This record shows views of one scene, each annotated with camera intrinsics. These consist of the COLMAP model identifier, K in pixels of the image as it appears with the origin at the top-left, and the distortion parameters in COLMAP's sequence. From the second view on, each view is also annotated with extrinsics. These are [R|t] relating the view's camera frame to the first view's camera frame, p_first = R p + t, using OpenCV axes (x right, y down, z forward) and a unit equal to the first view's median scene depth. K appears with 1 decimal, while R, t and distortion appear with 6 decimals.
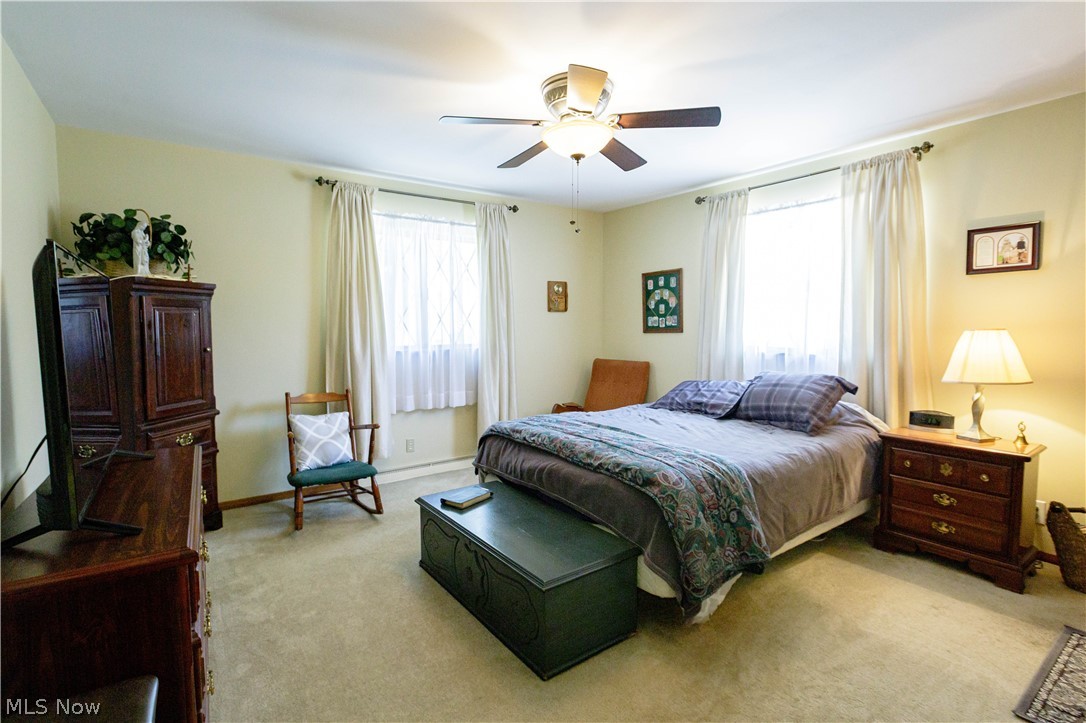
lens RADIAL K [[490.8, 0, 540.9], [0, 490.8, 359.7], [0, 0, 1]] dist [0.001575, -0.000020]
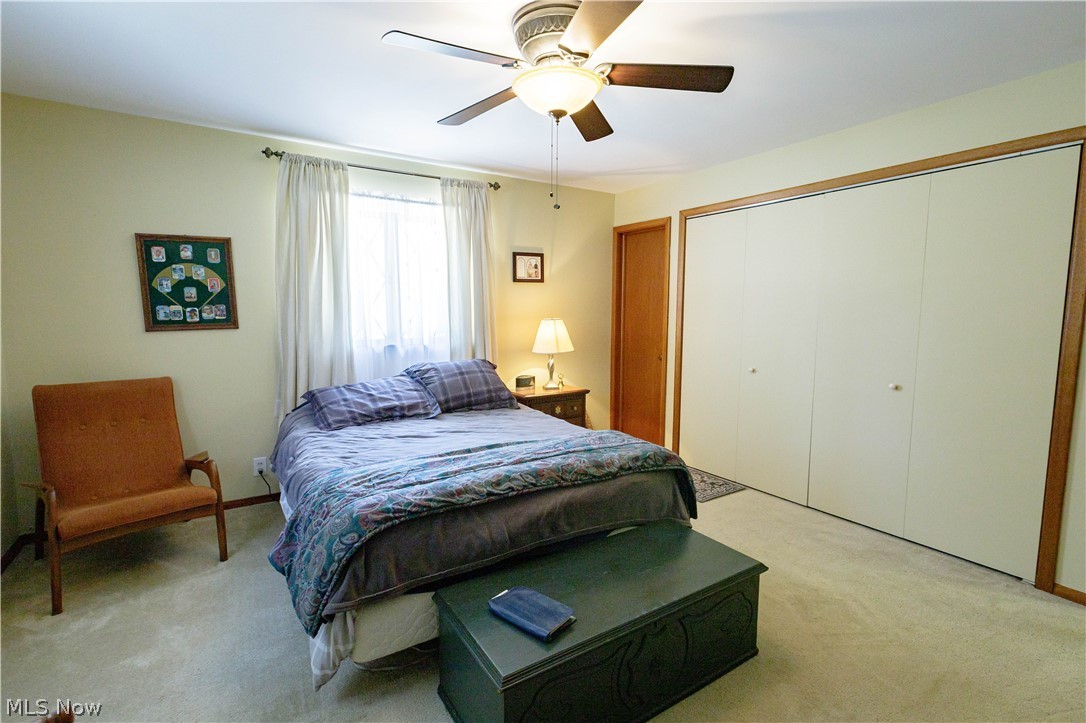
lens RADIAL K [[490.8, 0, 540.9], [0, 490.8, 359.7], [0, 0, 1]] dist [0.001575, -0.000020]
pose [[0.101287, -0.099292, 0.989890, -0.504204], [0.071821, 0.993141, 0.092269, -0.058403], [-0.992261, 0.061750, 0.107724, 0.635842]]
